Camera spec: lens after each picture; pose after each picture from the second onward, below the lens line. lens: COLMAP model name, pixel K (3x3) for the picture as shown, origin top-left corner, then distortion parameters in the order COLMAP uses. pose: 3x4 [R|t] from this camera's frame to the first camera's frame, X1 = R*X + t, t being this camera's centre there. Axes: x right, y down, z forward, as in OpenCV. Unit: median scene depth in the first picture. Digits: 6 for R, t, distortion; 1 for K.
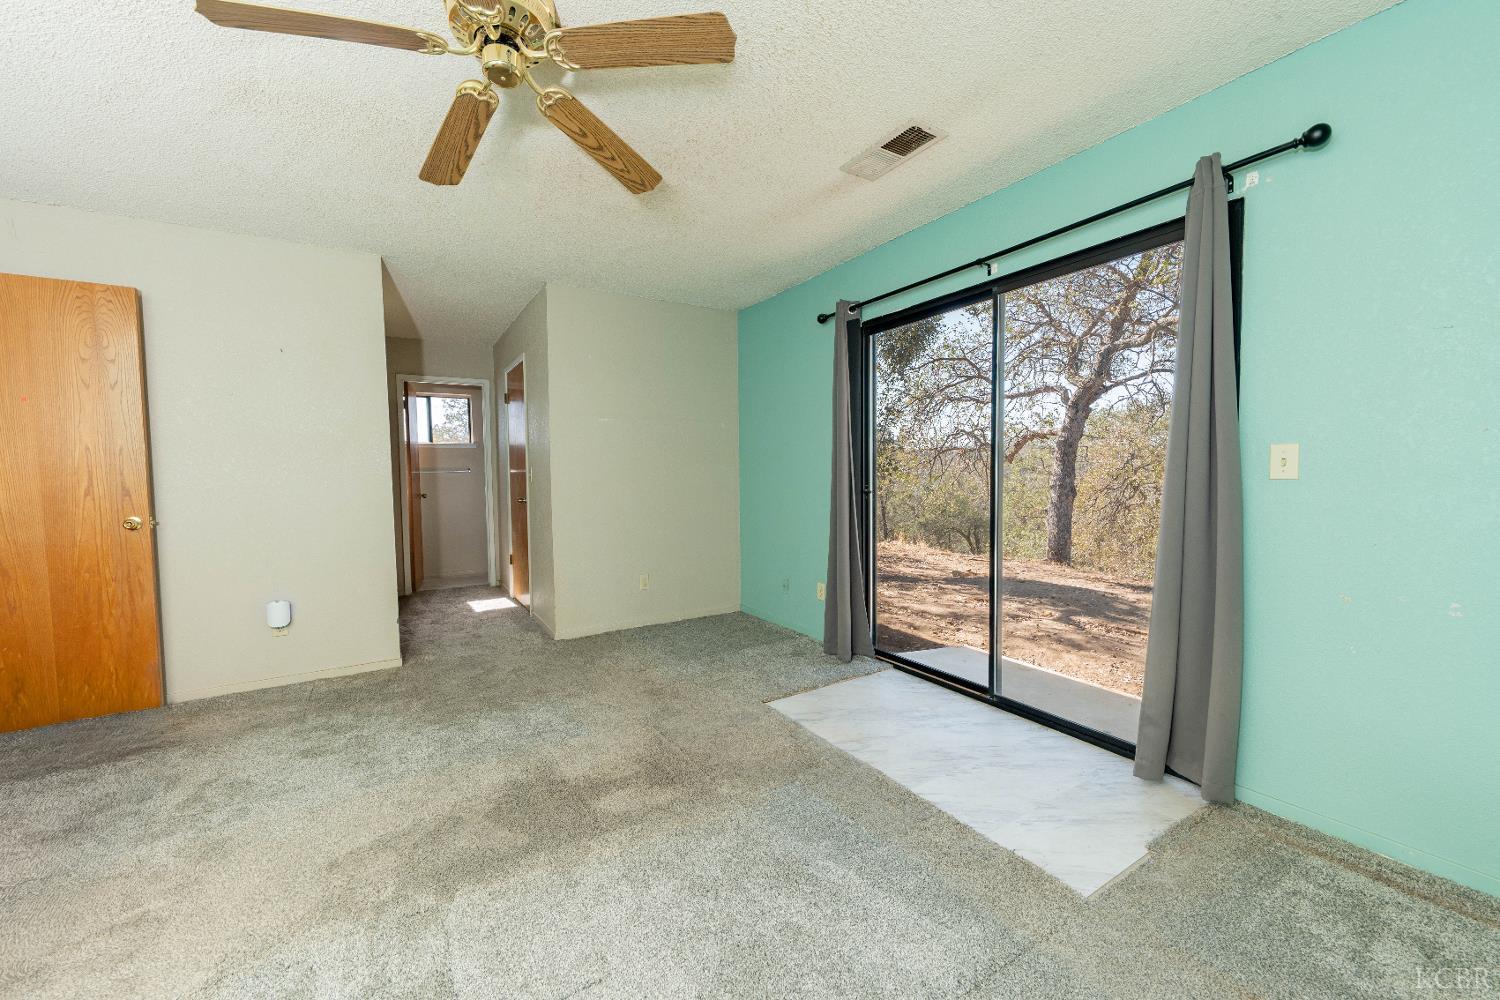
lens RADIAL K [[556.3, 0, 750.0], [0, 556.3, 500.0], [0, 0, 1]] dist [0.007140, -0.000301]
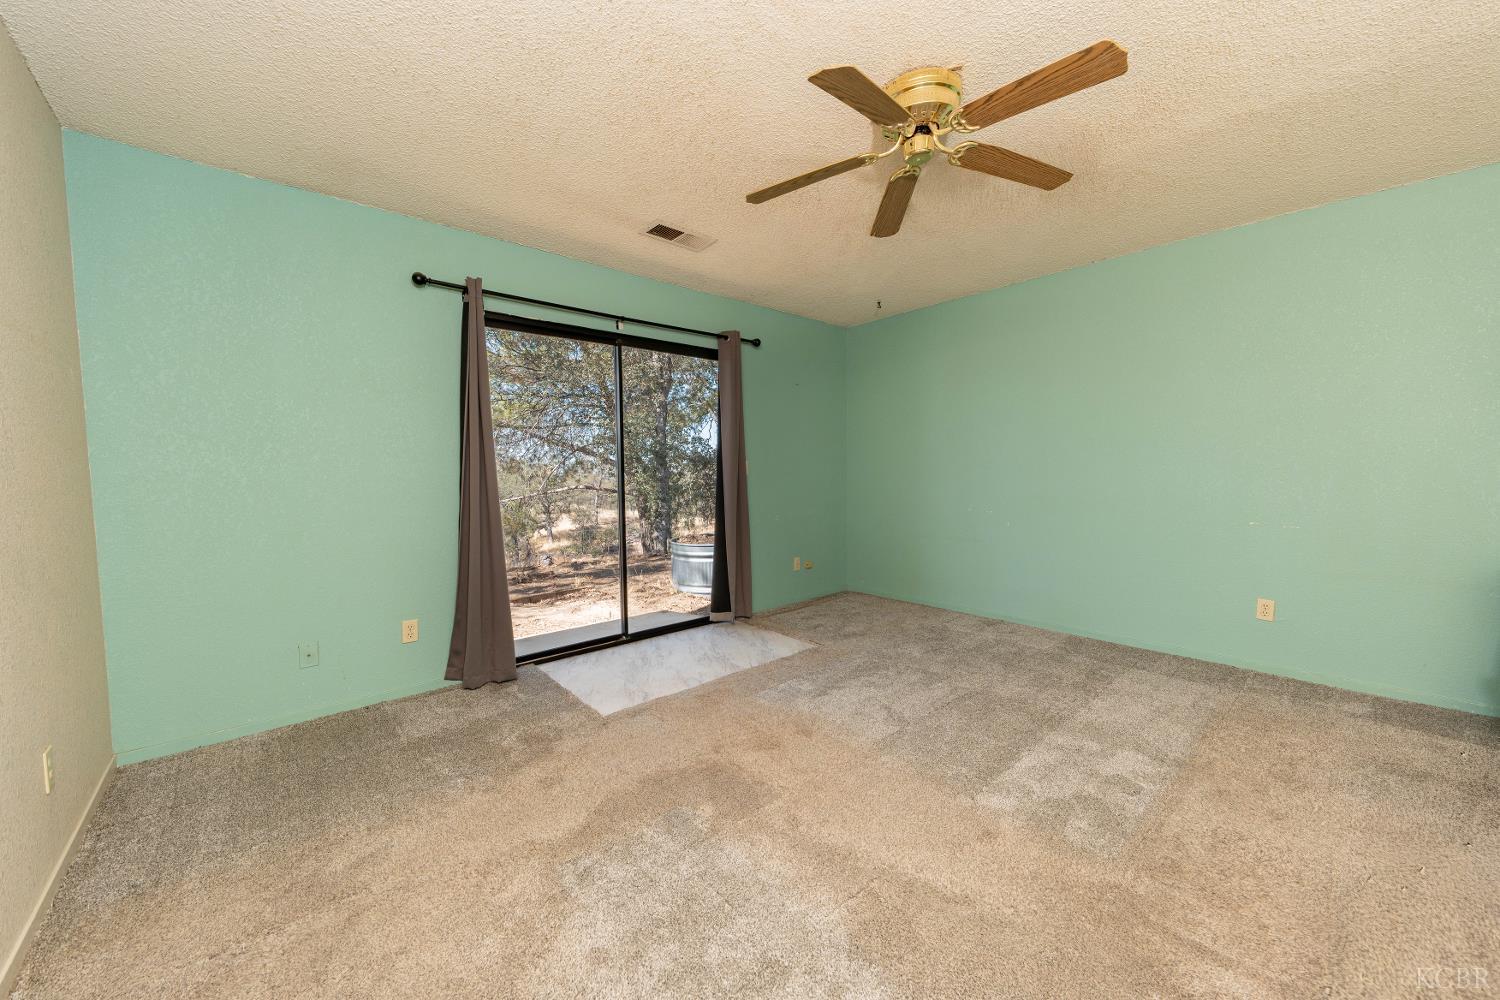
lens RADIAL K [[556.3, 0, 750.0], [0, 556.3, 500.0], [0, 0, 1]] dist [0.007140, -0.000301]
pose [[-0.139988, -0.047356, 0.989020, -1.140799], [0.057688, 0.996769, 0.055892, -0.052140], [-0.988471, 0.064879, -0.136804, 1.045545]]
